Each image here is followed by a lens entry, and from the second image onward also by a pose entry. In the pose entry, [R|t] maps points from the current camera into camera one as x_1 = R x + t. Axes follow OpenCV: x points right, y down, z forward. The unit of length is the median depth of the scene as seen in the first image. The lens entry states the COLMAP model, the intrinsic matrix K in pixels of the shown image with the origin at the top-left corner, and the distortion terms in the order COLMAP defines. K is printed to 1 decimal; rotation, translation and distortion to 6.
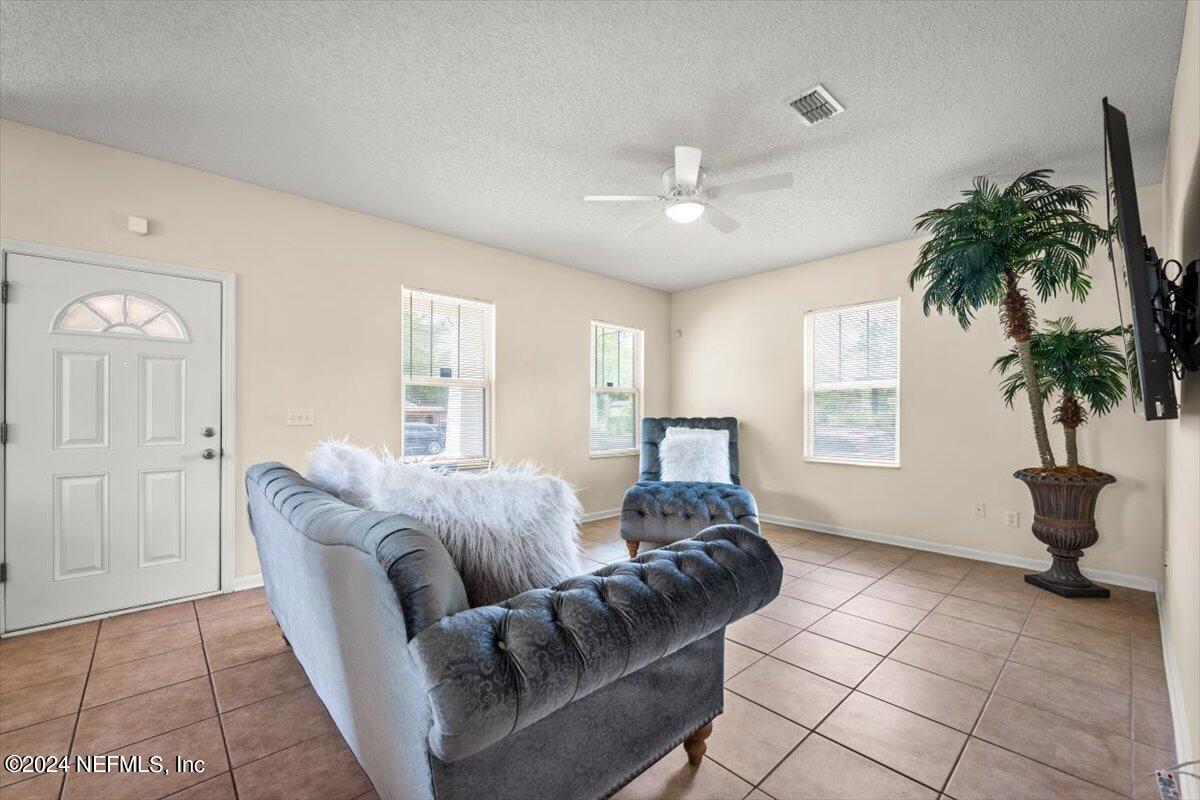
lens RADIAL K [[488.6, 0, 599.6], [0, 488.6, 411.8], [0, 0, 1]] dist [0.003419, 0.000071]
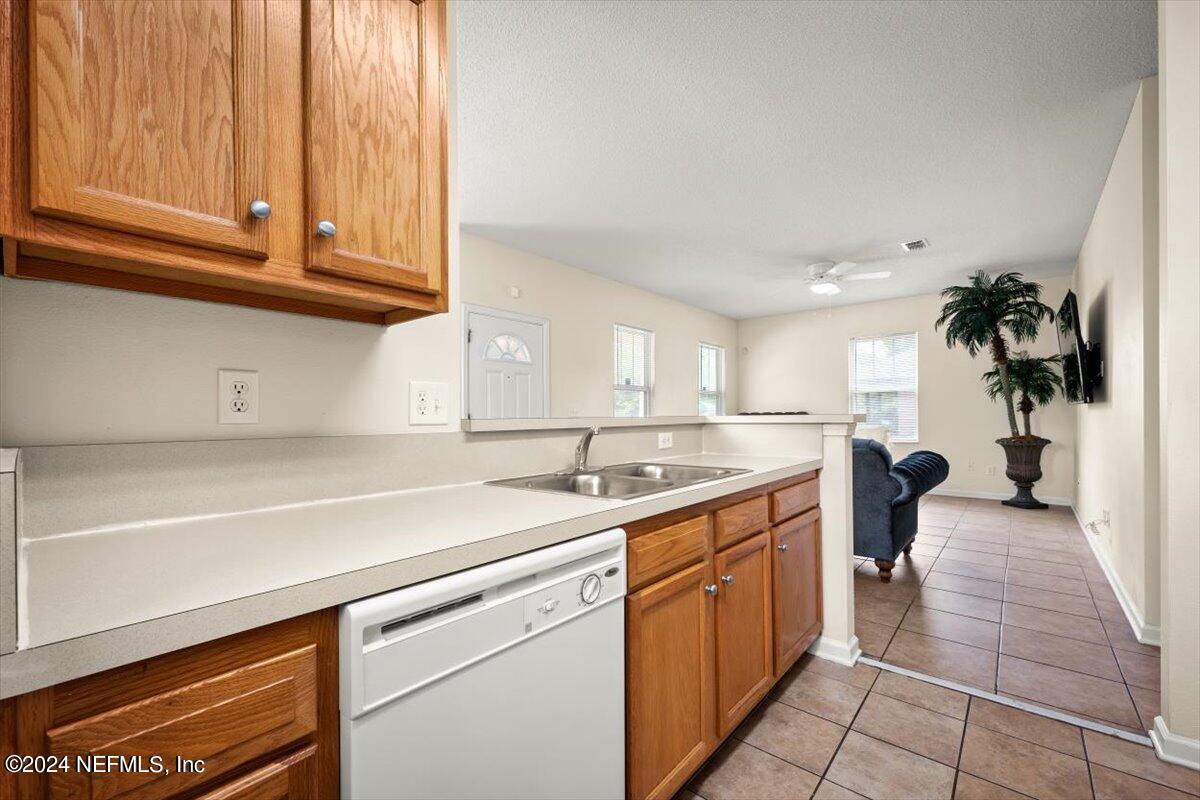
lens RADIAL K [[488.6, 0, 597.5], [0, 488.6, 417.5], [0, 0, 1]] dist [0.003419, 0.000071]
pose [[0.993798, -0.008345, 0.110891, -0.769587], [0.008217, 0.999965, 0.001613, 0.031312], [-0.110900, -0.000692, 0.993831, -0.579090]]
